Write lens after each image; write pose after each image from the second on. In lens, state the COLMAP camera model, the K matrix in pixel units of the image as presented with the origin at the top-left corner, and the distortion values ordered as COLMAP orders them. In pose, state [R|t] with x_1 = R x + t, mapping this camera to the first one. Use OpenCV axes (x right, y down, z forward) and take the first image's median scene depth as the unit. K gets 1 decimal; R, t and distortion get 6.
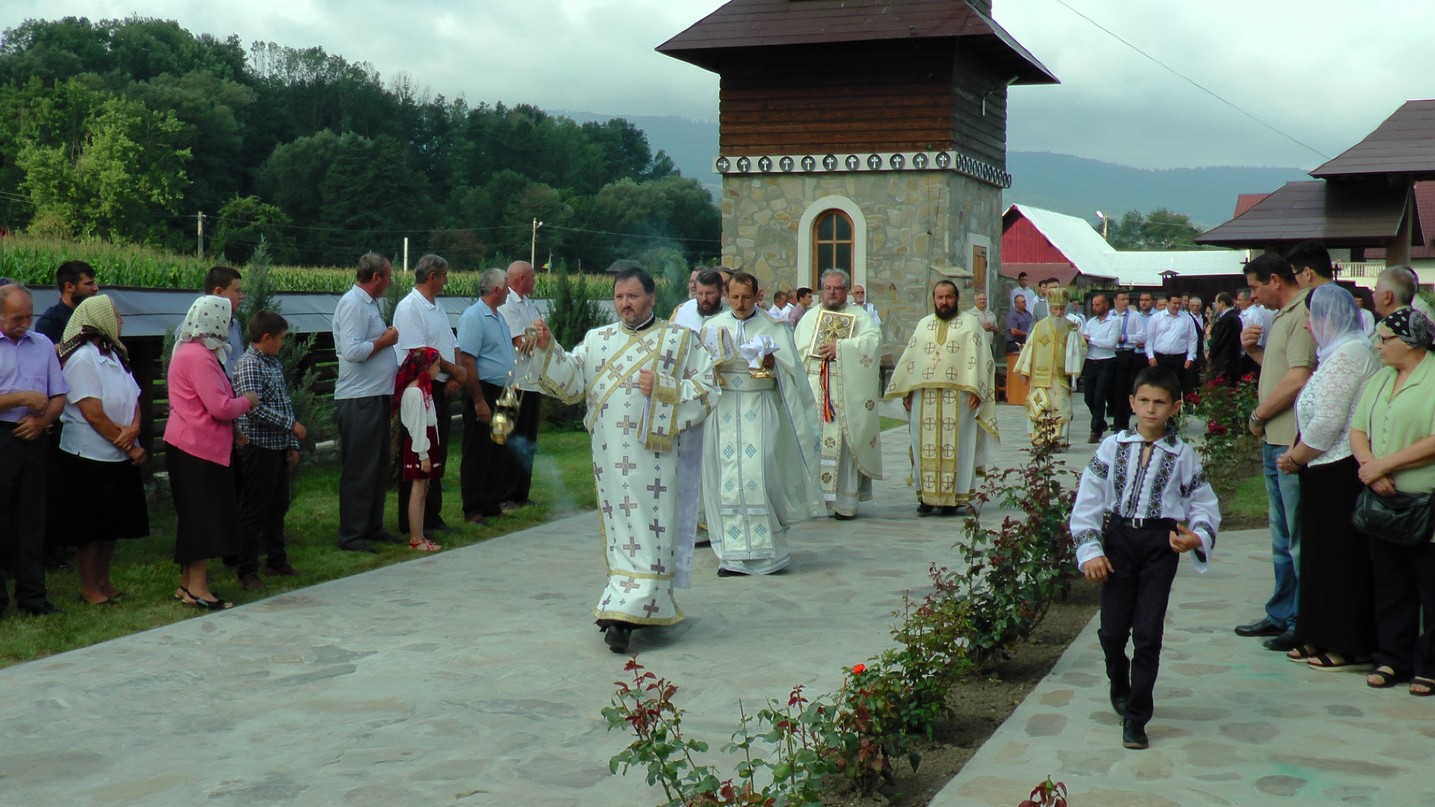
lens RADIAL K [[1626.6, 0, 717.5], [0, 1626.6, 403.5], [0, 0, 1]] dist [0.017423, 0.021631]
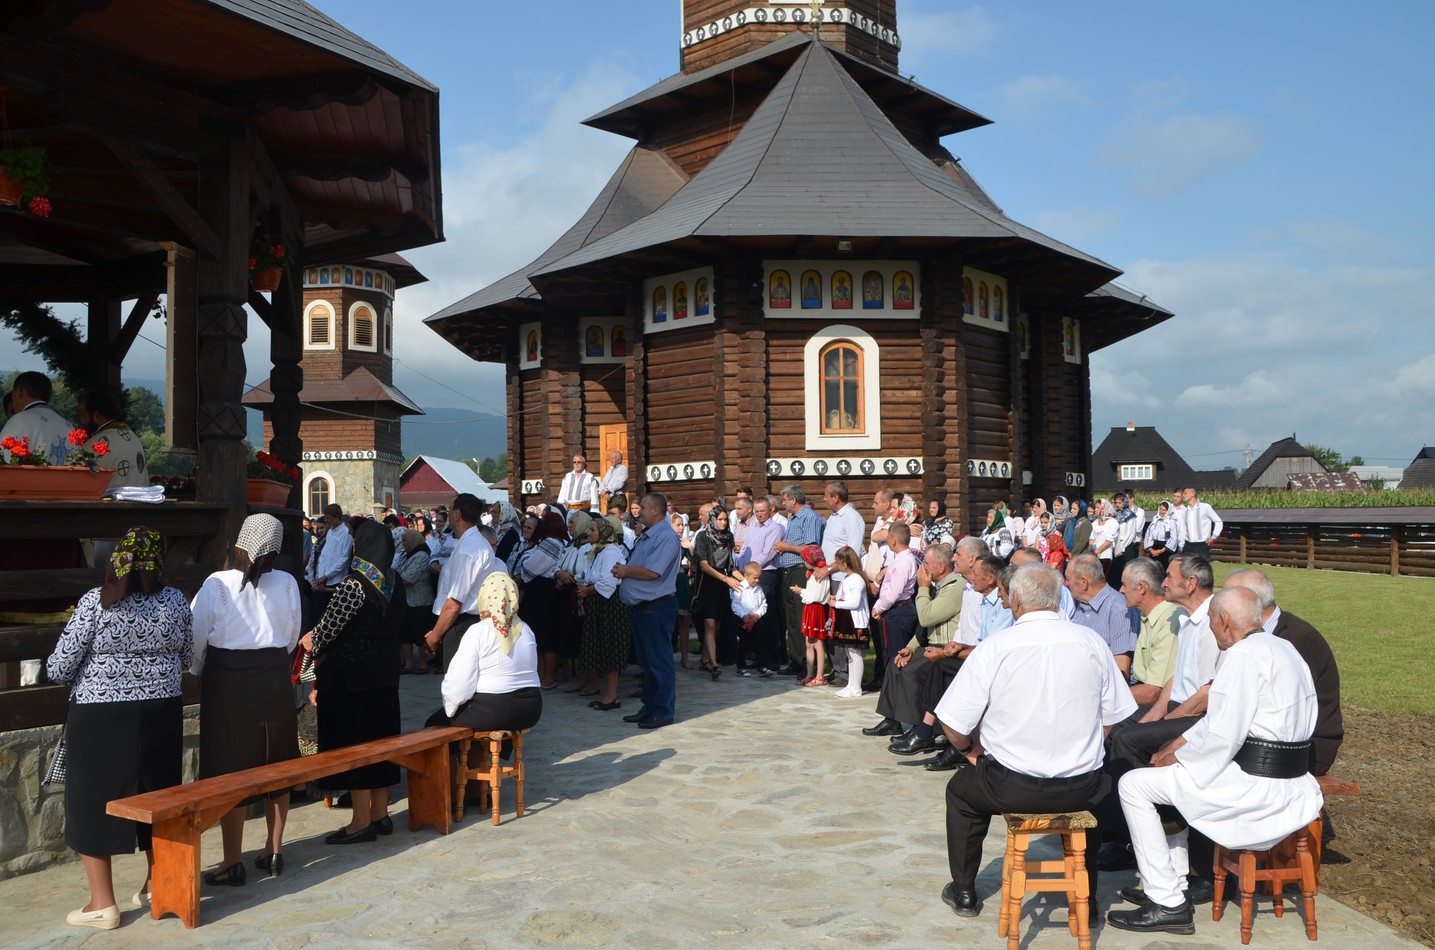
lens RADIAL K [[1204.7, 0, 729.6], [0, 1204.7, 482.2], [0, 0, 1]] dist [-0.136258, 0.132370]
pose [[0.914391, -0.012794, 0.404630, -0.385520], [0.046422, 0.996221, -0.073407, 0.159304], [-0.402161, 0.085907, 0.911530, -3.662029]]
